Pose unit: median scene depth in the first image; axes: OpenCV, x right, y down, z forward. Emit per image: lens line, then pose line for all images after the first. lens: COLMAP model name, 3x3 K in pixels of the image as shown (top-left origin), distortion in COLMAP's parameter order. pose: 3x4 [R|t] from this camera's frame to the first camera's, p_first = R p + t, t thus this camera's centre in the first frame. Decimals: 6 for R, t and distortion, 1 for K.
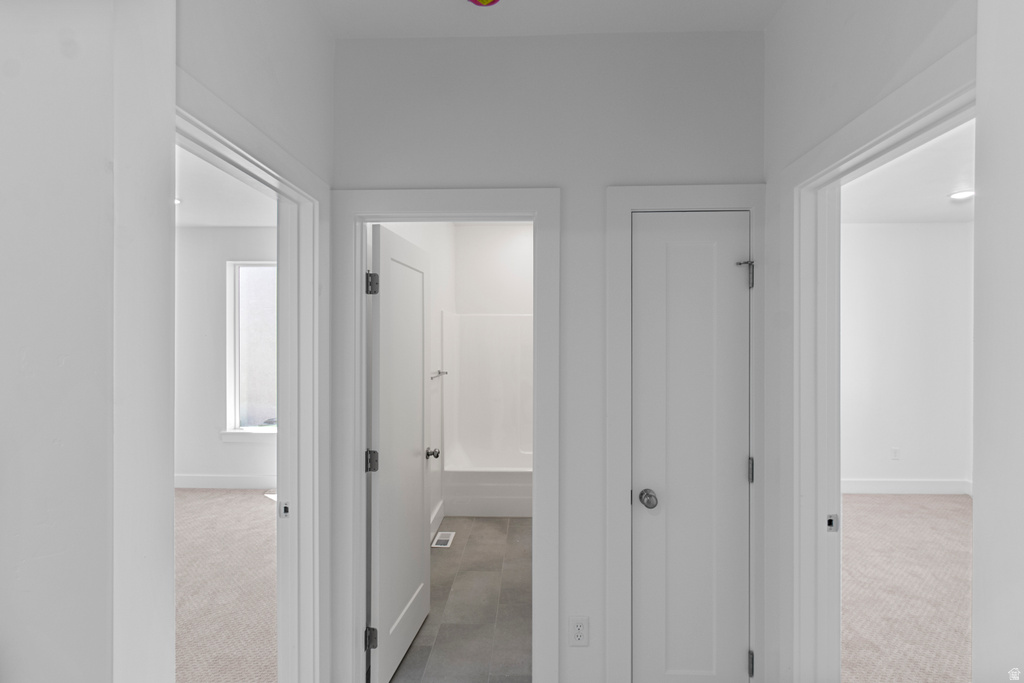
lens RADIAL K [[482.0, 0, 517.2], [0, 482.0, 343.0], [0, 0, 1]] dist [-0.001793, -0.000212]
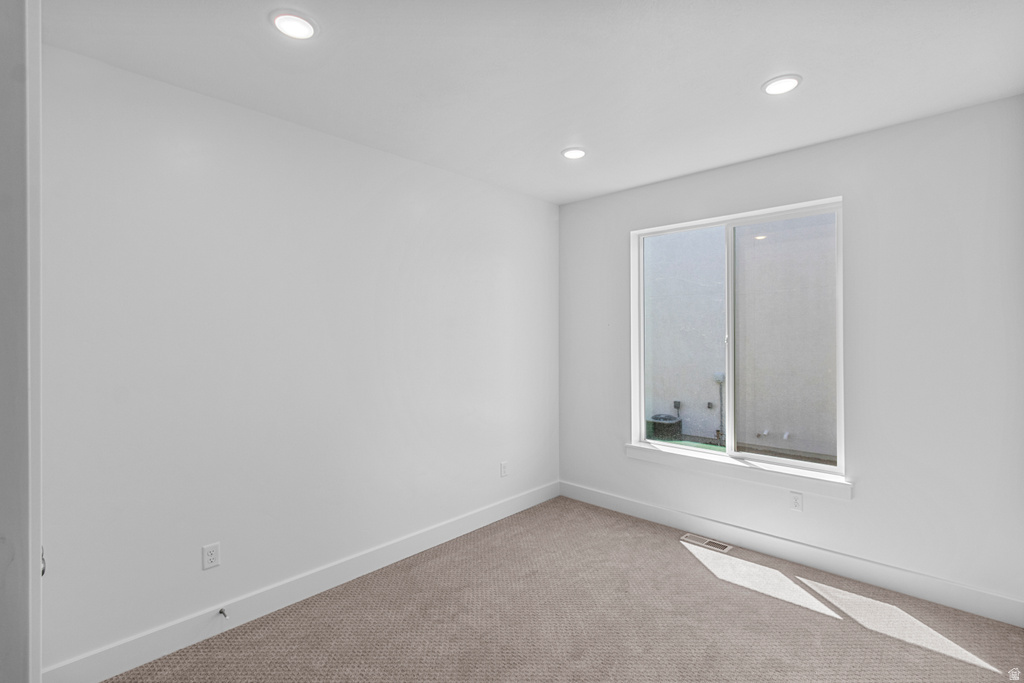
lens RADIAL K [[482.0, 0, 510.4], [0, 482.0, 337.7], [0, 0, 1]] dist [-0.001793, -0.000212]
pose [[0.736178, -0.000894, -0.676788, -0.228115], [0.006838, 0.999958, 0.006118, -0.000449], [0.676754, -0.009132, 0.736153, 0.300141]]
